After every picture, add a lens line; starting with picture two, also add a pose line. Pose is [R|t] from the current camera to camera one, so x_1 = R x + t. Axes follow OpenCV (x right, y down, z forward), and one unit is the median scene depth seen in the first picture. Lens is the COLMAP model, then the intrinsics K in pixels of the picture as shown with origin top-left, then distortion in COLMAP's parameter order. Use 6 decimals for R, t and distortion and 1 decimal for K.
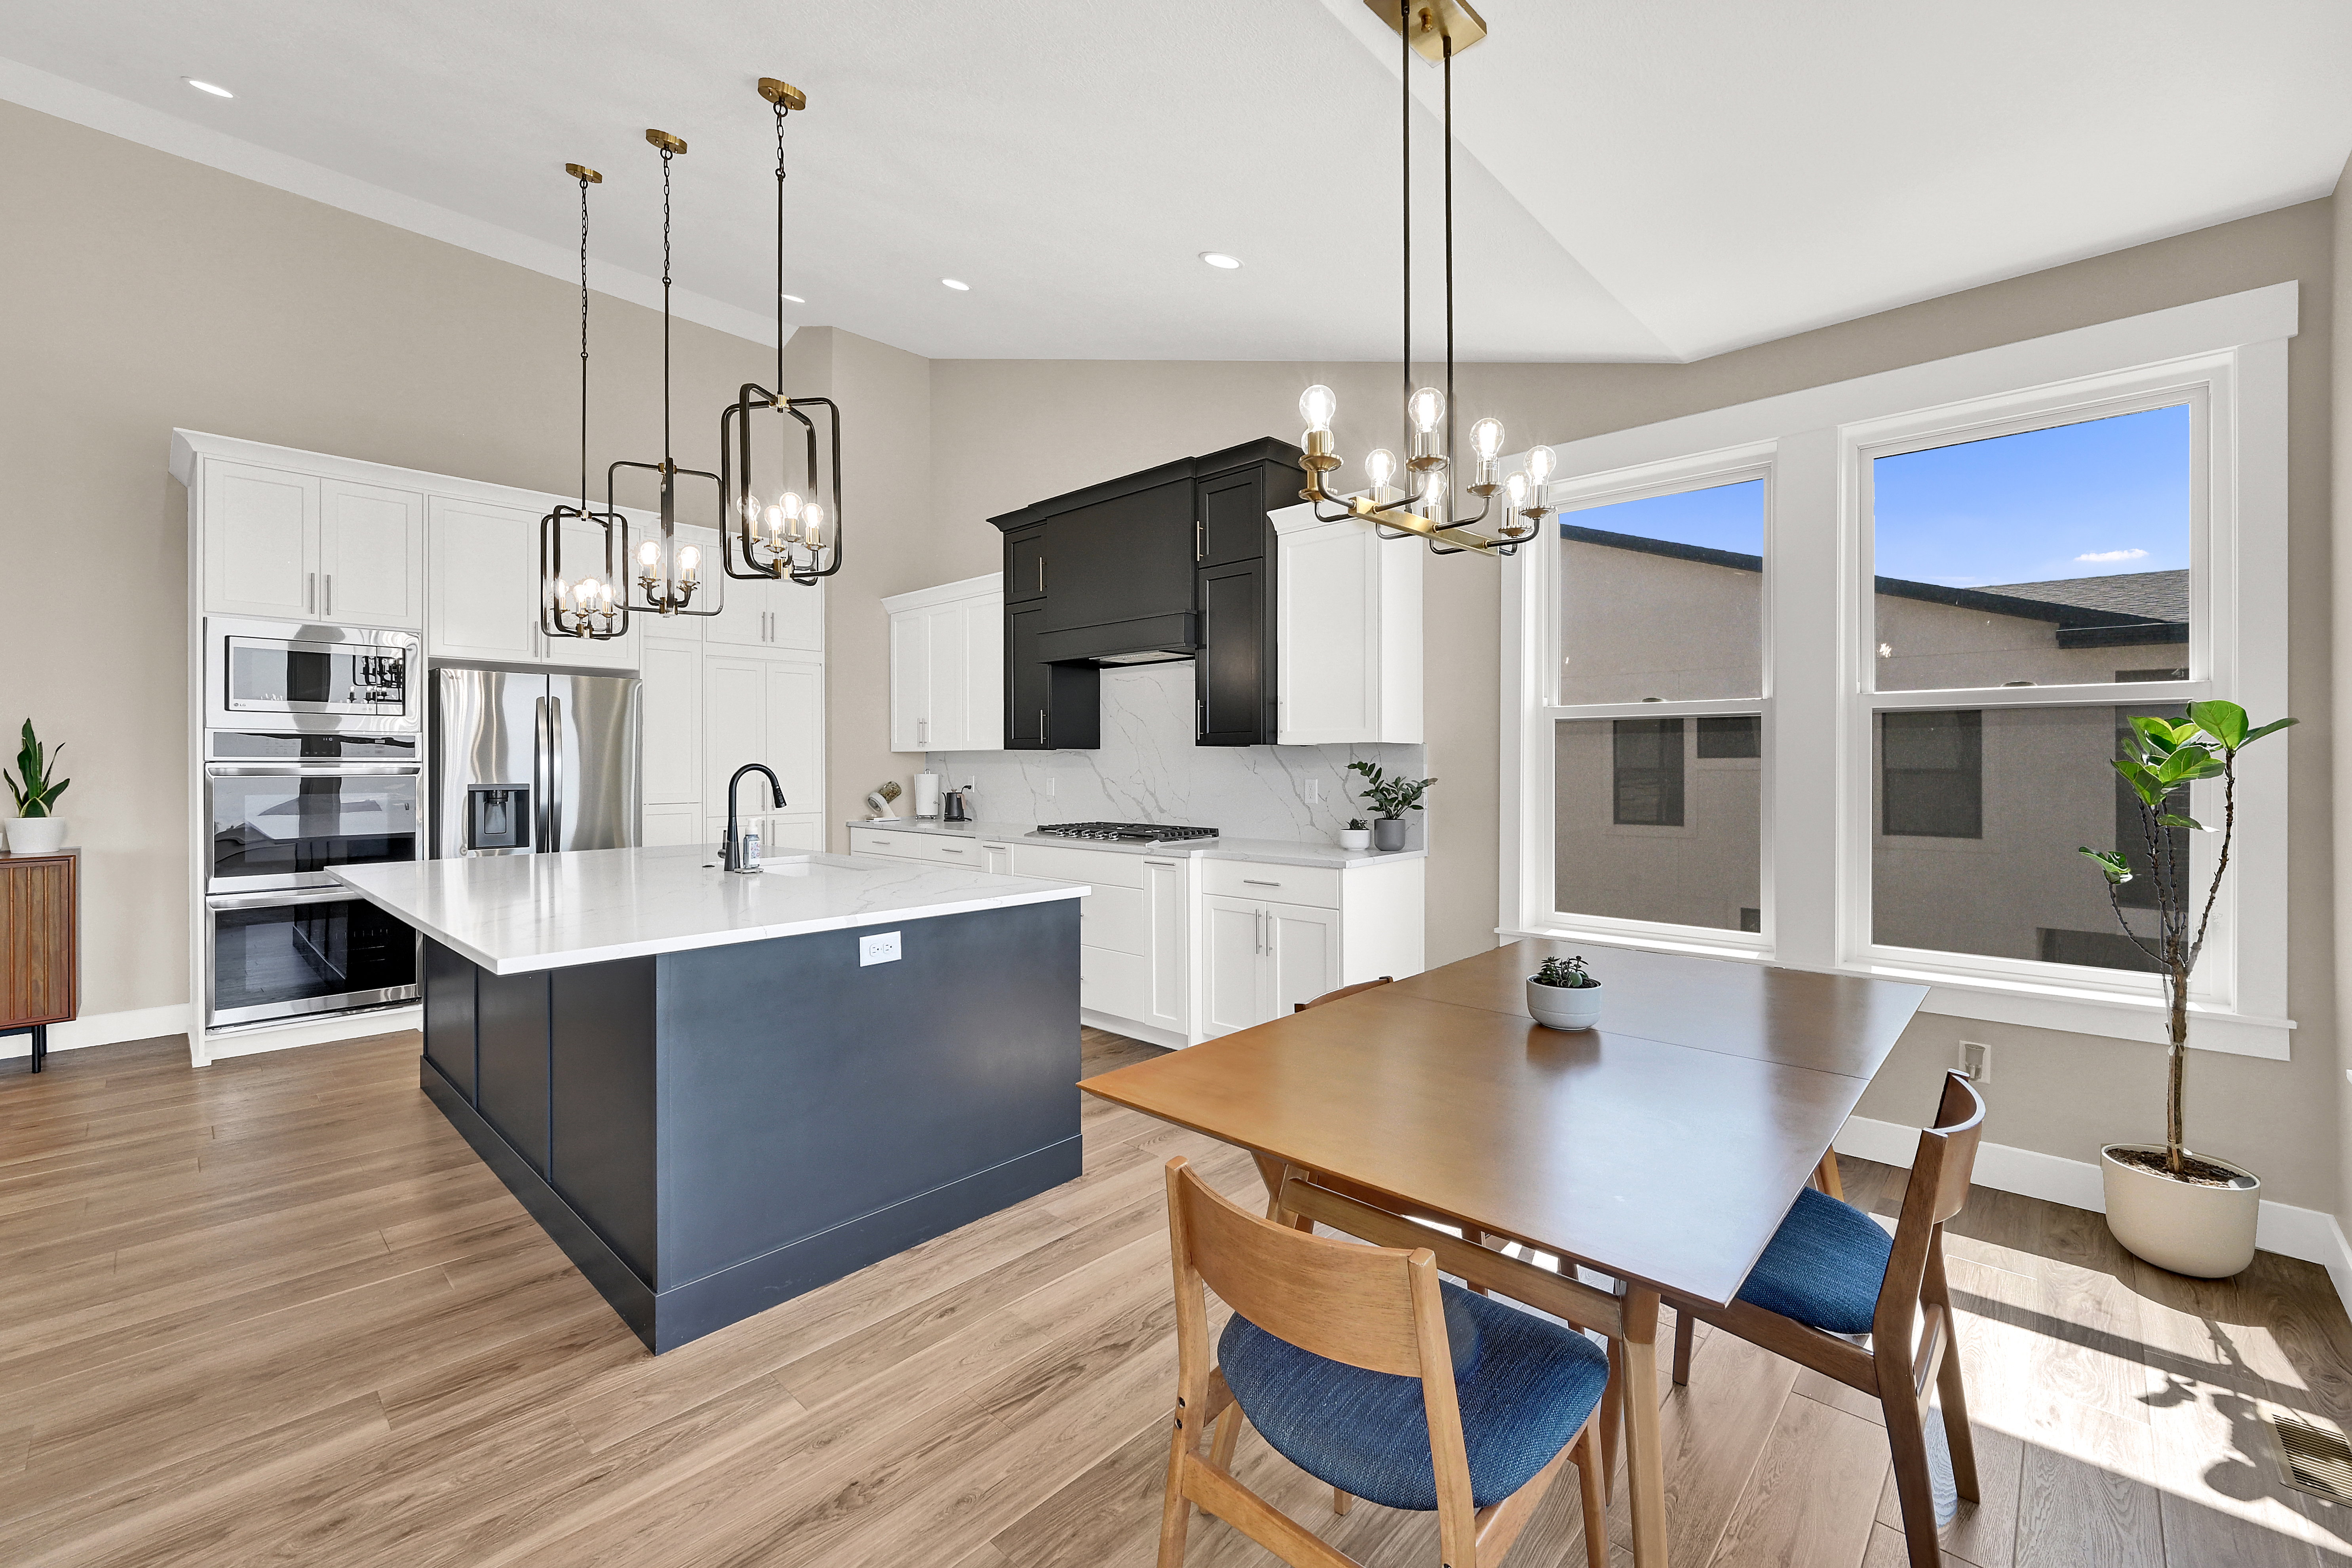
lens RADIAL K [[966.9, 0, 1170.9], [0, 966.9, 769.6], [0, 0, 1]] dist [0.000597, -0.000009]
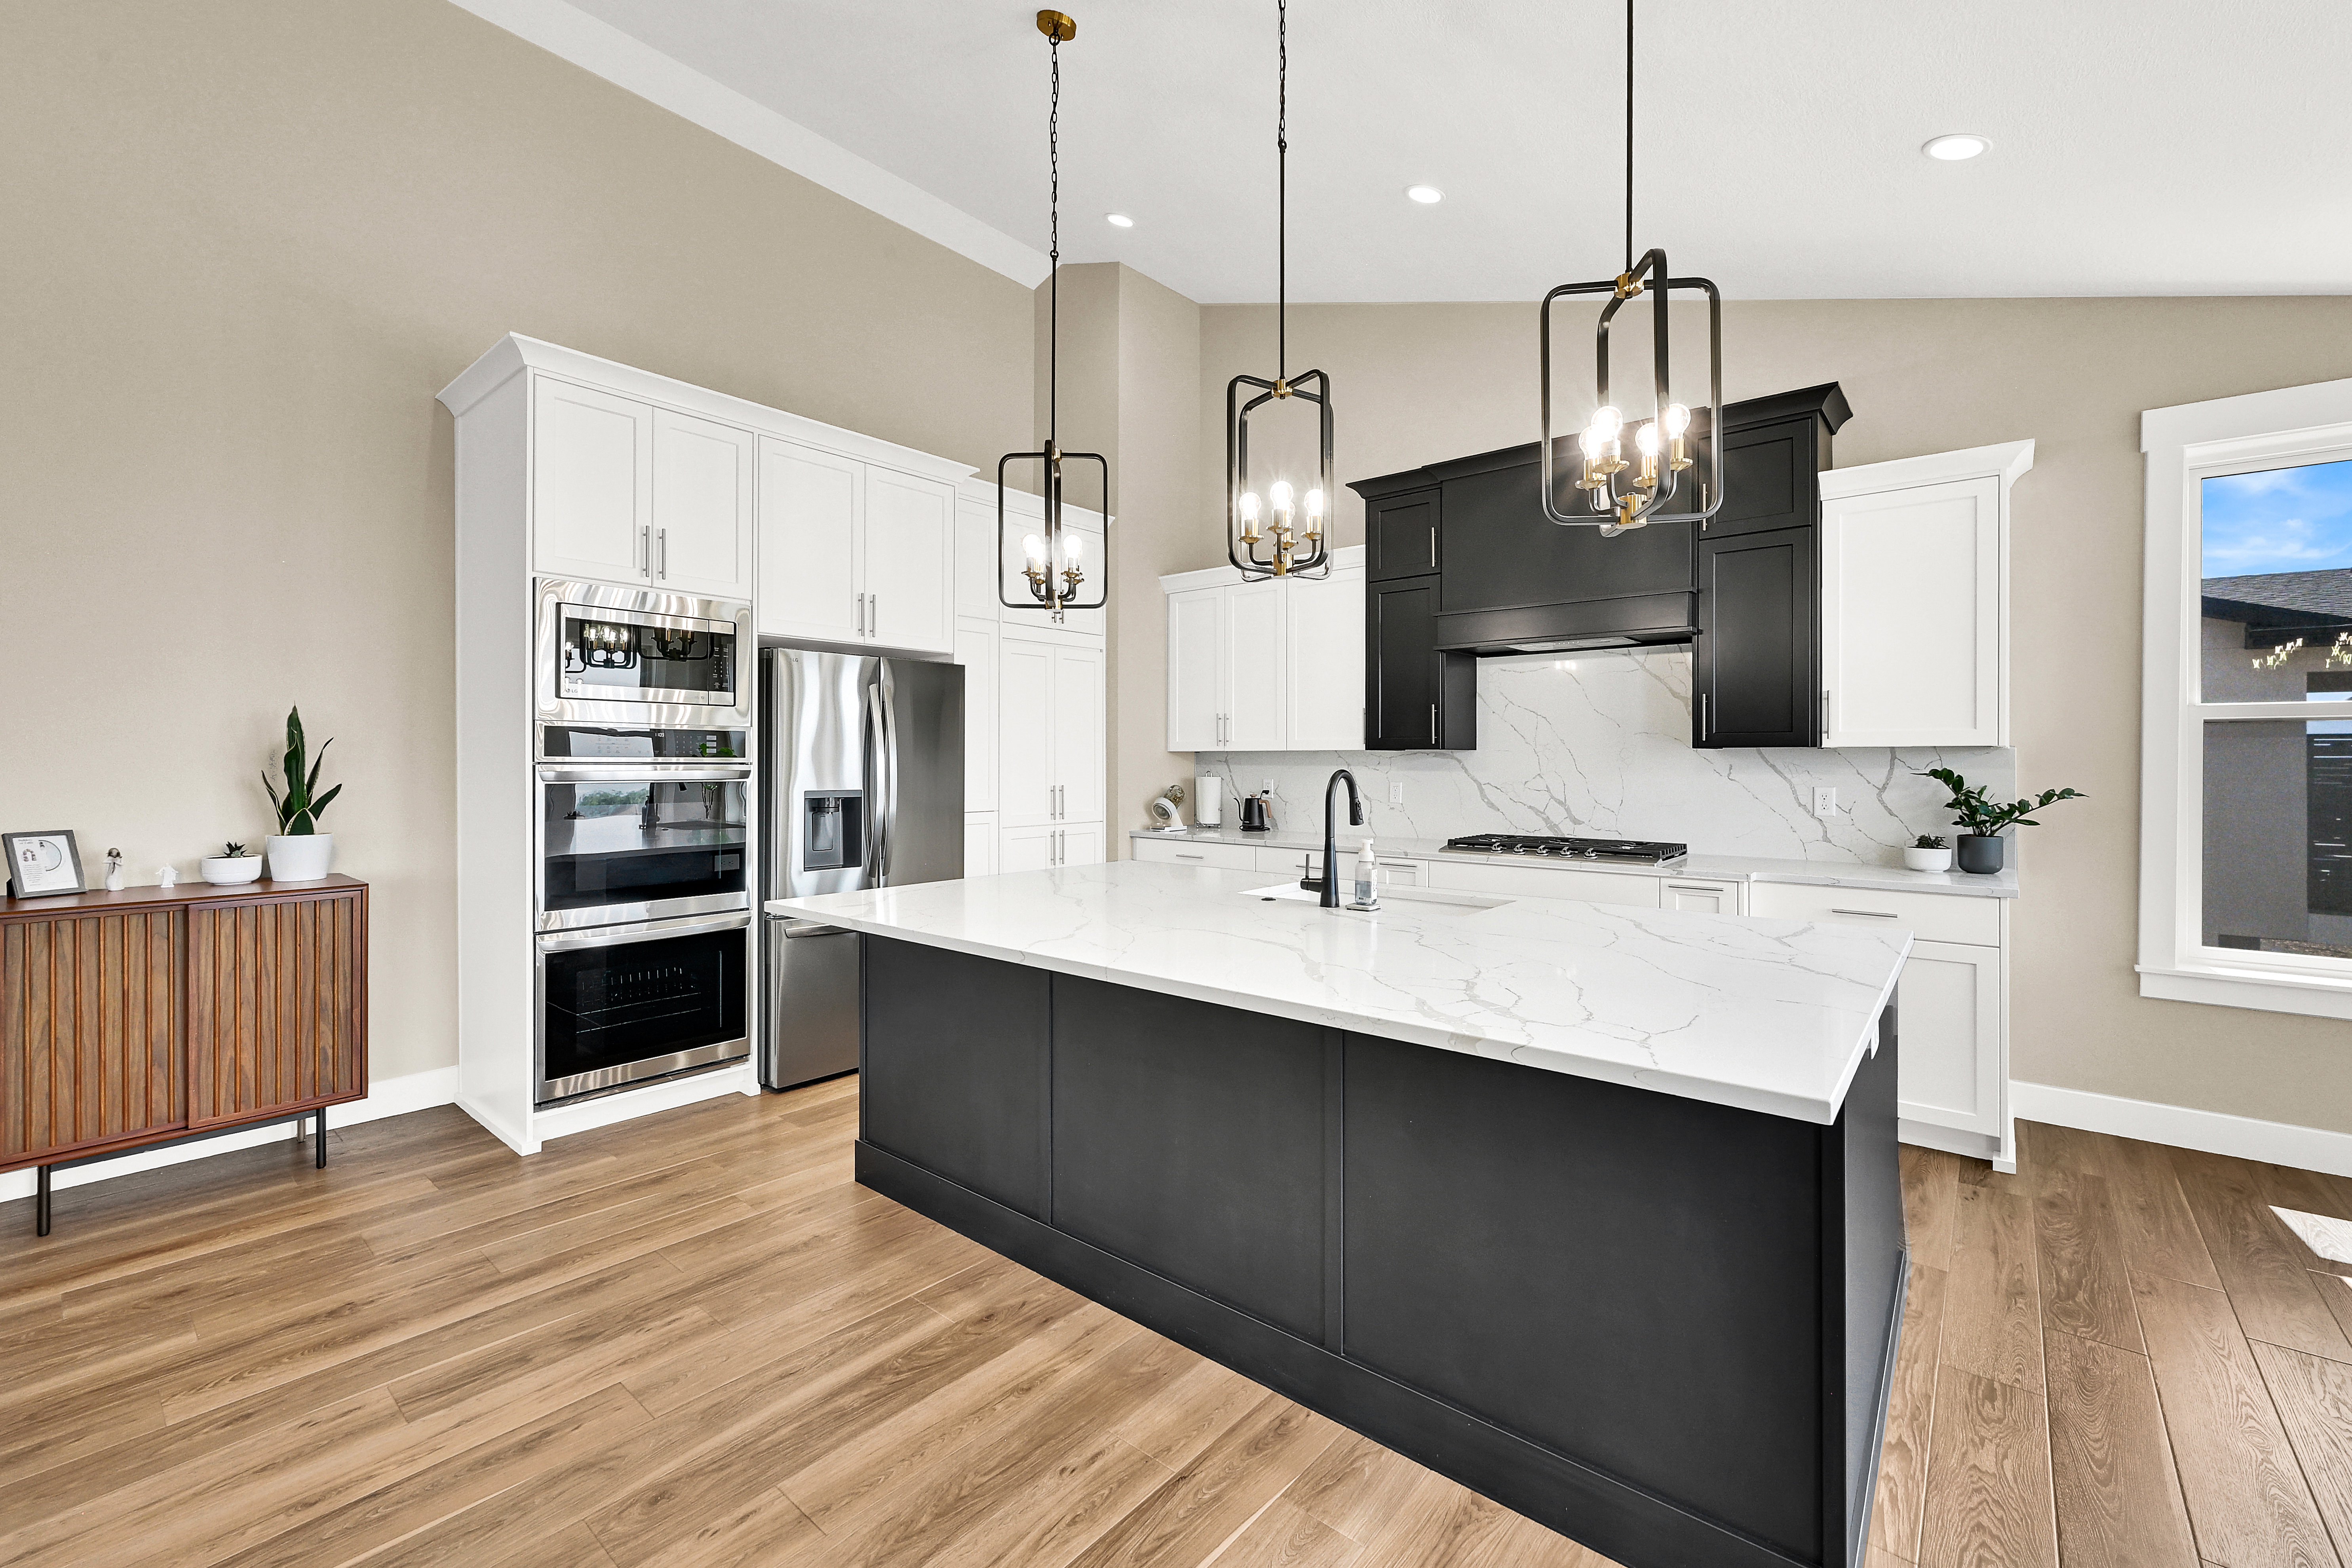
lens RADIAL K [[975.9, 0, 1175.3], [0, 975.9, 768.7], [0, 0, 1]] dist [-0.001004, -0.000443]
pose [[0.998400, 0.003032, 0.056473, -0.489148], [-0.003153, 0.999993, 0.002051, -0.006807], [-0.056466, -0.002226, 0.998402, 0.171774]]
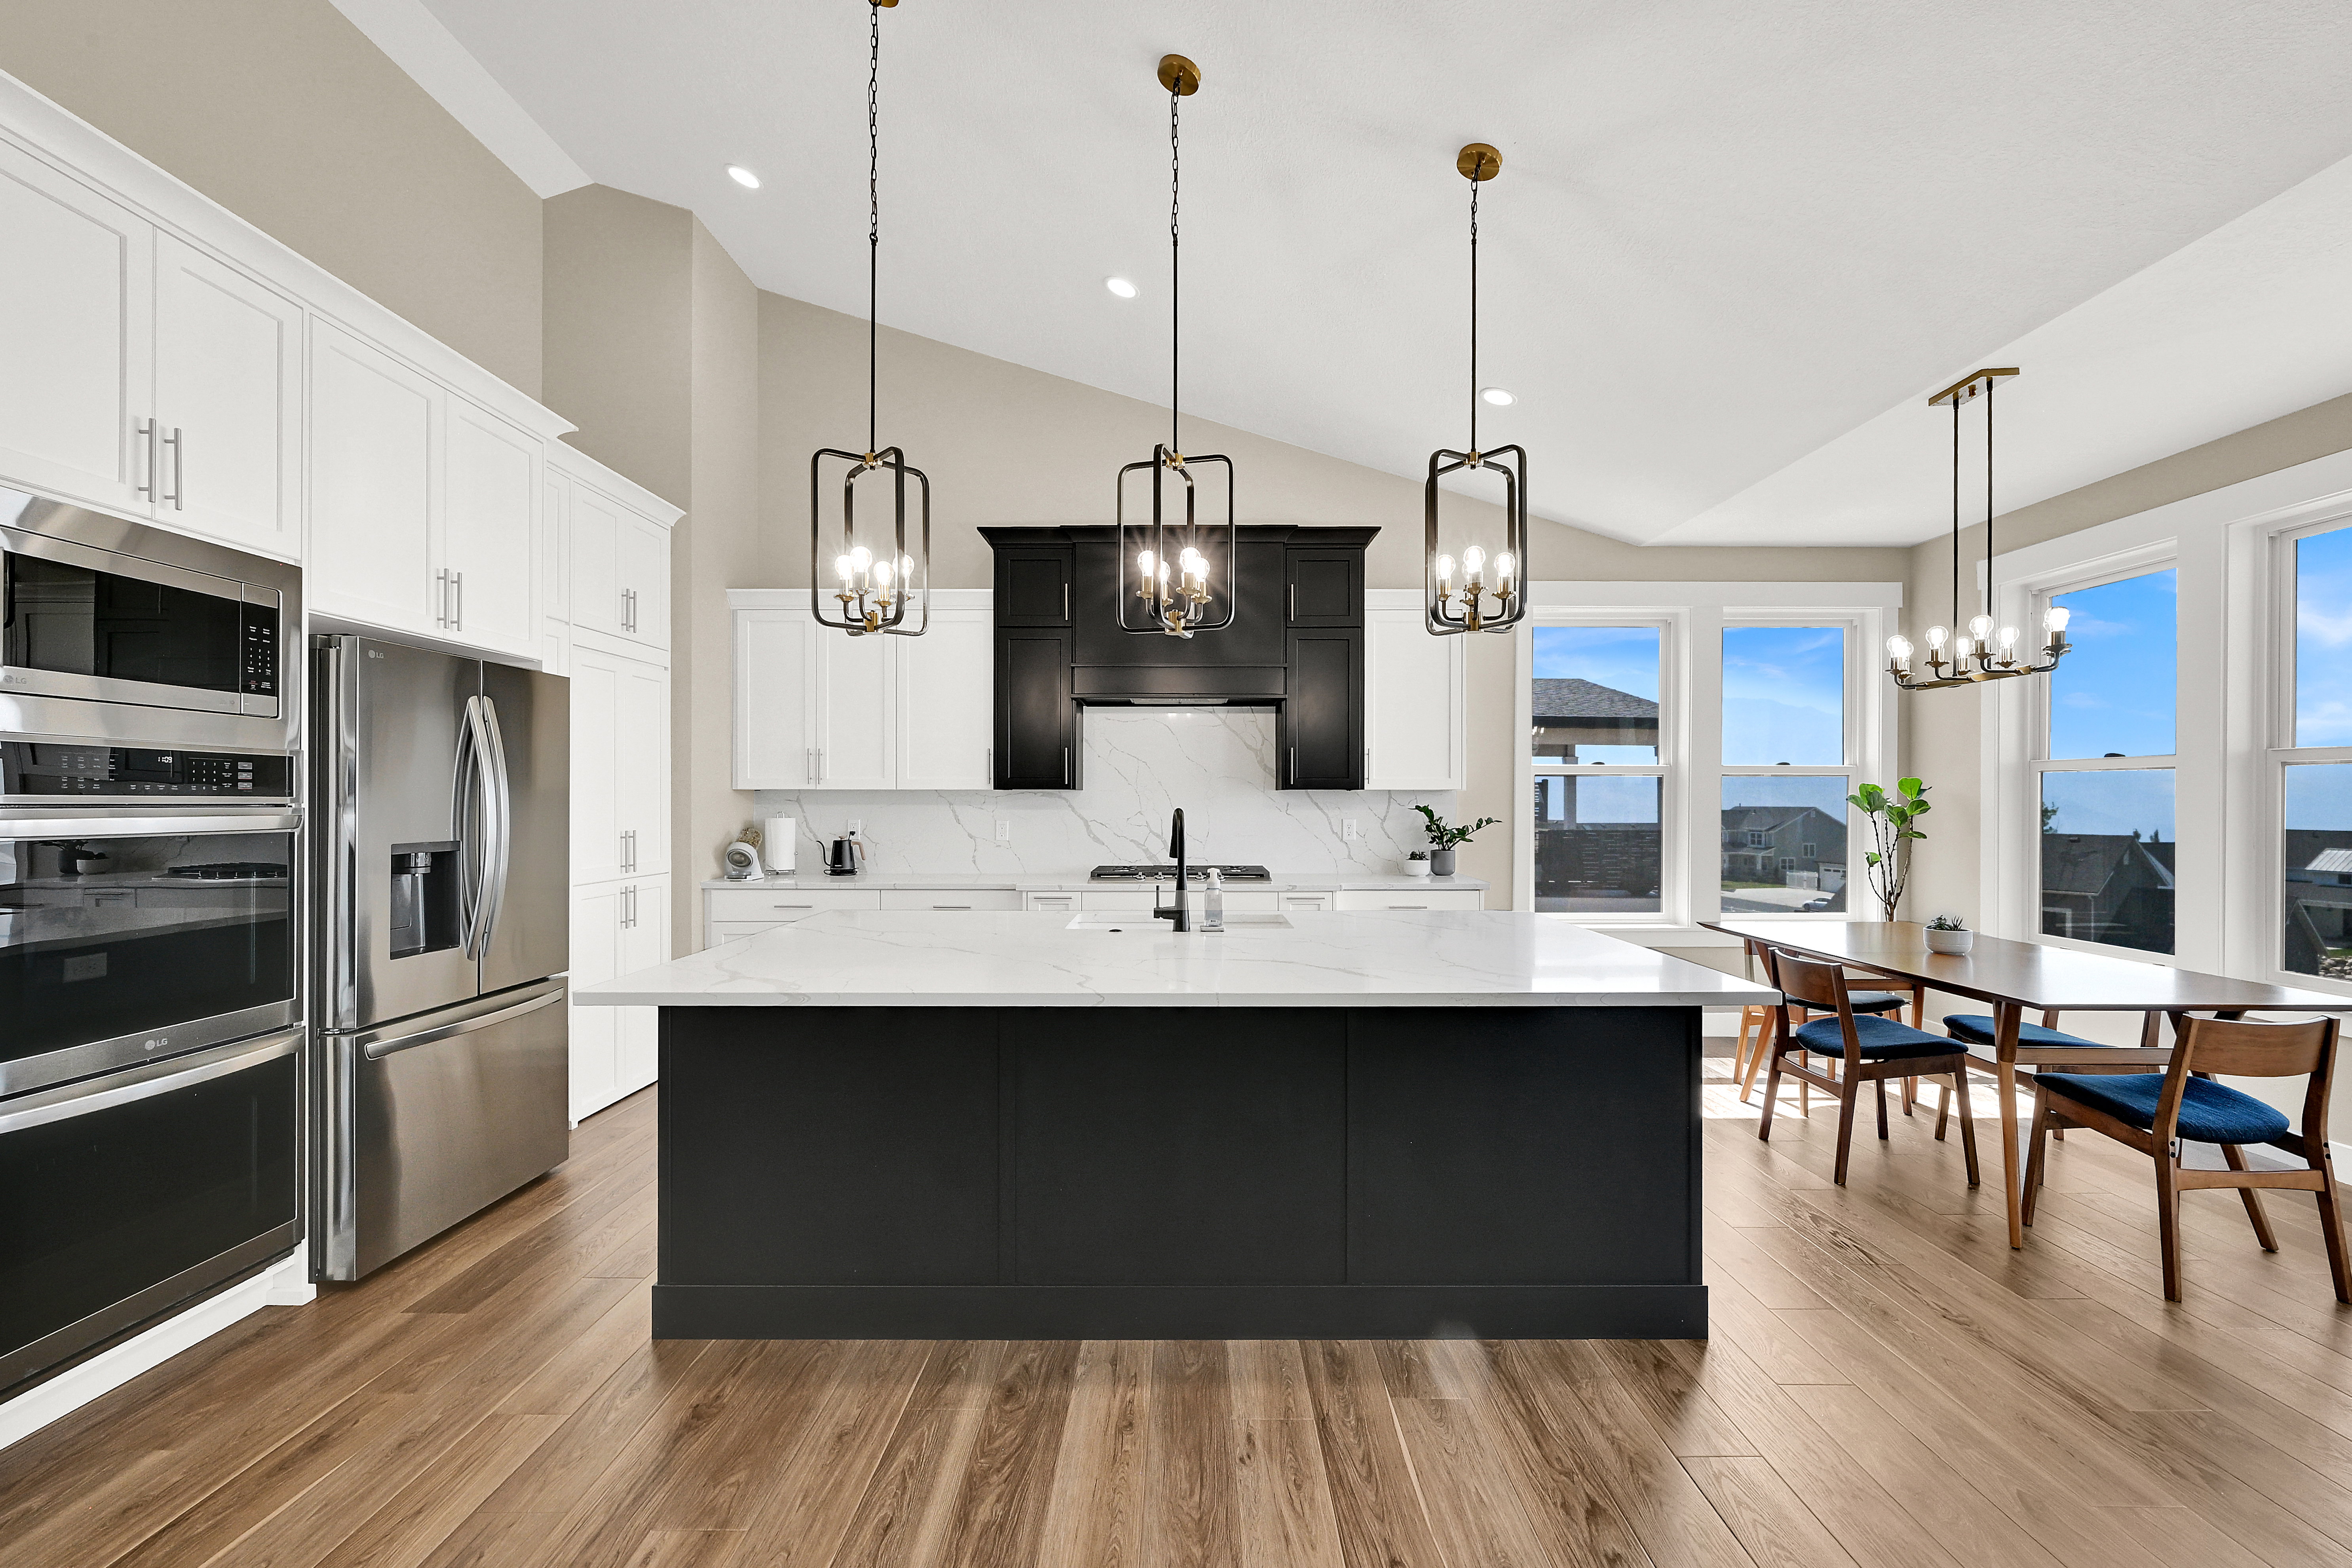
lens RADIAL K [[986.8, 0, 1181.6], [0, 986.8, 806.0], [0, 0, 1]] dist [0.000484, 0.000112]
pose [[0.728699, -0.001864, 0.684831, -0.834249], [0.002342, 0.999997, 0.000230, -0.006956], [-0.684830, 0.001436, 0.728702, 0.275059]]
